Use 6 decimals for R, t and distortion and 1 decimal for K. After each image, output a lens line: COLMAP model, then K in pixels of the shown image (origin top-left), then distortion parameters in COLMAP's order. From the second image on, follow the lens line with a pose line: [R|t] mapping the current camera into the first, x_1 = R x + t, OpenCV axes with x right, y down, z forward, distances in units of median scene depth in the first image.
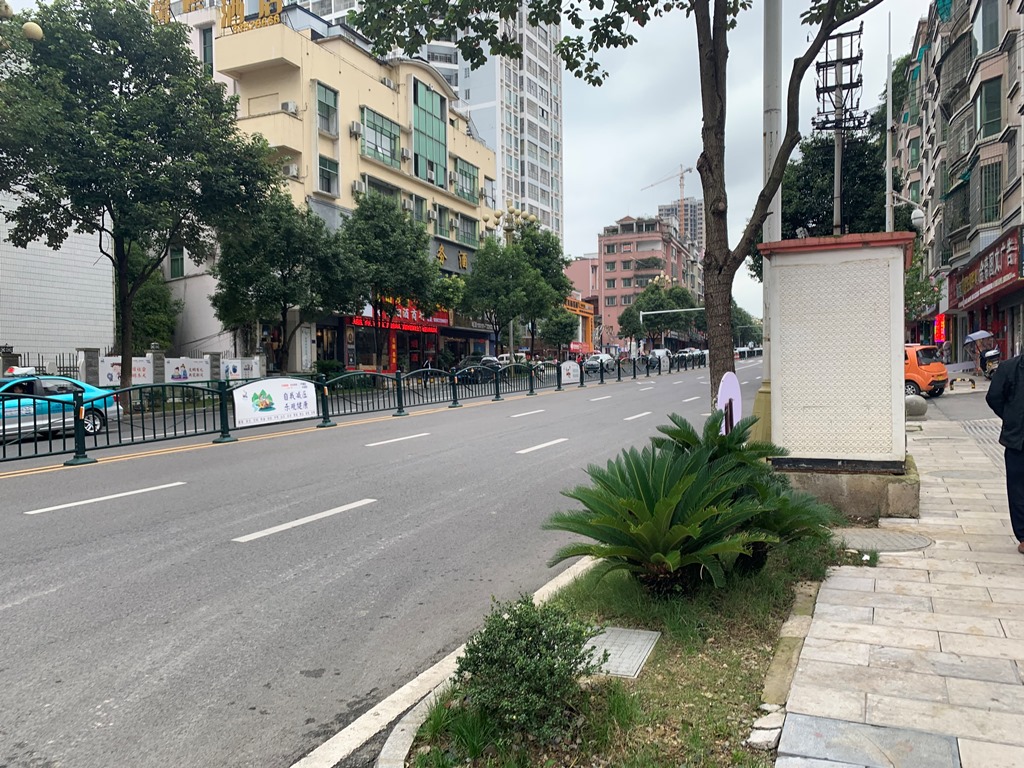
lens RADIAL K [[780.5, 0, 512.0], [0, 780.5, 384.0], [0, 0, 1]] dist [0.032085, -0.075843]
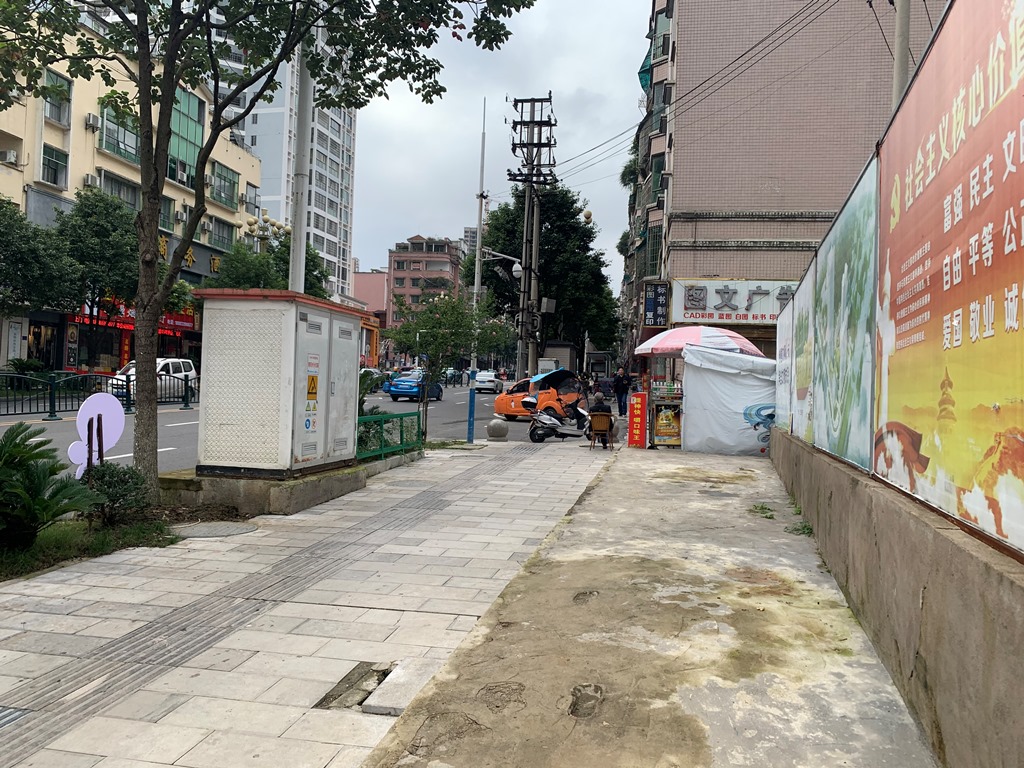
lens RADIAL K [[780.5, 0, 512.0], [0, 780.5, 384.0], [0, 0, 1]] dist [0.032085, -0.075843]
pose [[0.970969, 0.054226, 0.232978, 0.096248], [-0.050158, 0.998468, -0.023354, -0.005136], [-0.233888, 0.010990, 0.972202, -0.055756]]
